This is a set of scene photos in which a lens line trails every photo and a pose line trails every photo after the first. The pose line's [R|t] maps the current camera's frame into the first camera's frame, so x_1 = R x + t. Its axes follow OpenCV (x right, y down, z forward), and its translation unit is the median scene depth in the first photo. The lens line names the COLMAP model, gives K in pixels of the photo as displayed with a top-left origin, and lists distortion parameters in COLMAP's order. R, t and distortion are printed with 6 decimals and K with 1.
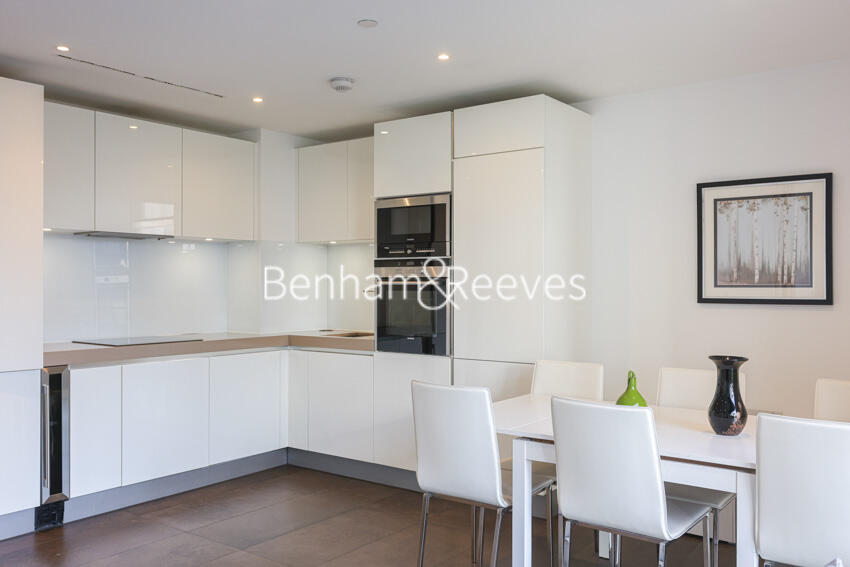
lens RADIAL K [[706.4, 0, 425.0], [0, 706.4, 283.5], [0, 0, 1]] dist [0.055946, 0.003800]
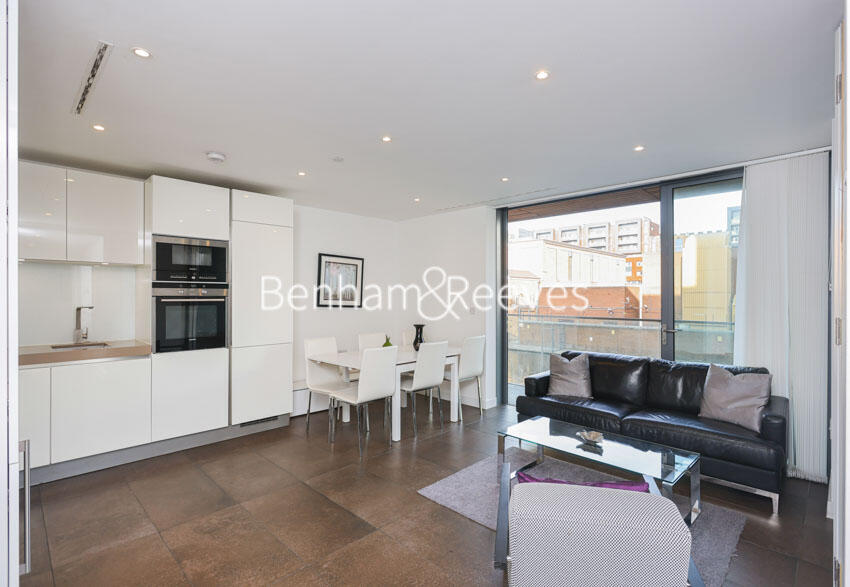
lens RADIAL K [[418.7, 0, 425.0], [0, 418.7, 293.5], [0, 0, 1]] dist [-0.000332, 0.000033]
pose [[0.116674, -0.003765, 0.993163, -0.820952], [-0.011819, 0.999917, 0.005179, -0.024329], [-0.993100, -0.012342, 0.116619, 0.467108]]
